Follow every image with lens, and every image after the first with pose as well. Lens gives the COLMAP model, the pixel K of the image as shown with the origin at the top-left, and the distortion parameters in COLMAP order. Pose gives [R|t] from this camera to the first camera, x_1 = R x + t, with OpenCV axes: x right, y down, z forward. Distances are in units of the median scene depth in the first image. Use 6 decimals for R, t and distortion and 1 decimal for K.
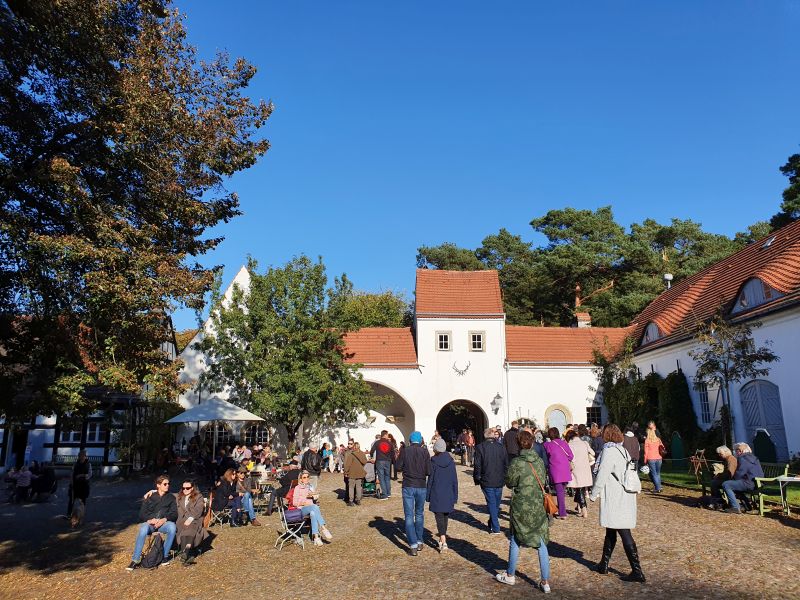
lens RADIAL K [[558.8, 0, 400.0], [0, 558.8, 300.0], [0, 0, 1]] dist [0.021977, -0.006695]
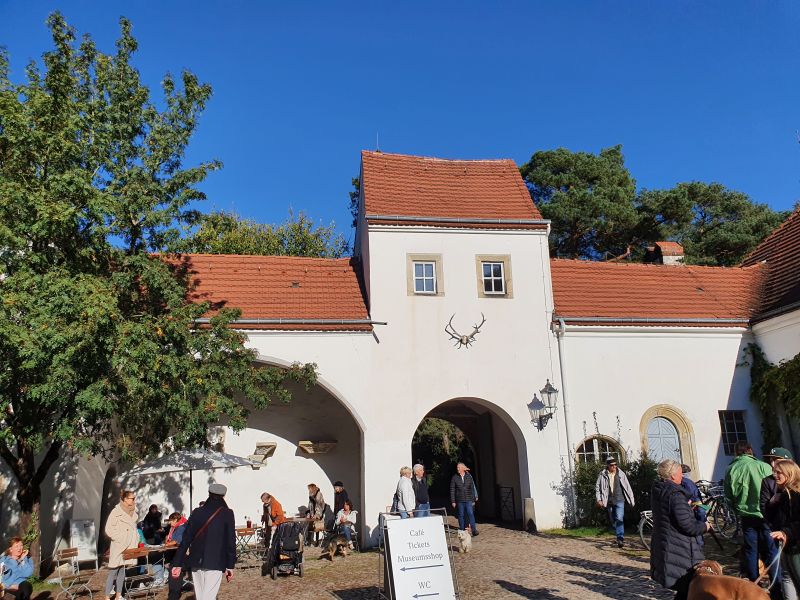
lens RADIAL K [[558.8, 0, 400.0], [0, 558.8, 300.0], [0, 0, 1]] dist [0.021977, -0.006695]
pose [[0.988174, 0.016604, 0.152433, -0.014148], [-0.005750, 0.997433, -0.071371, 0.127984], [-0.153226, 0.069650, 0.985734, 0.540231]]
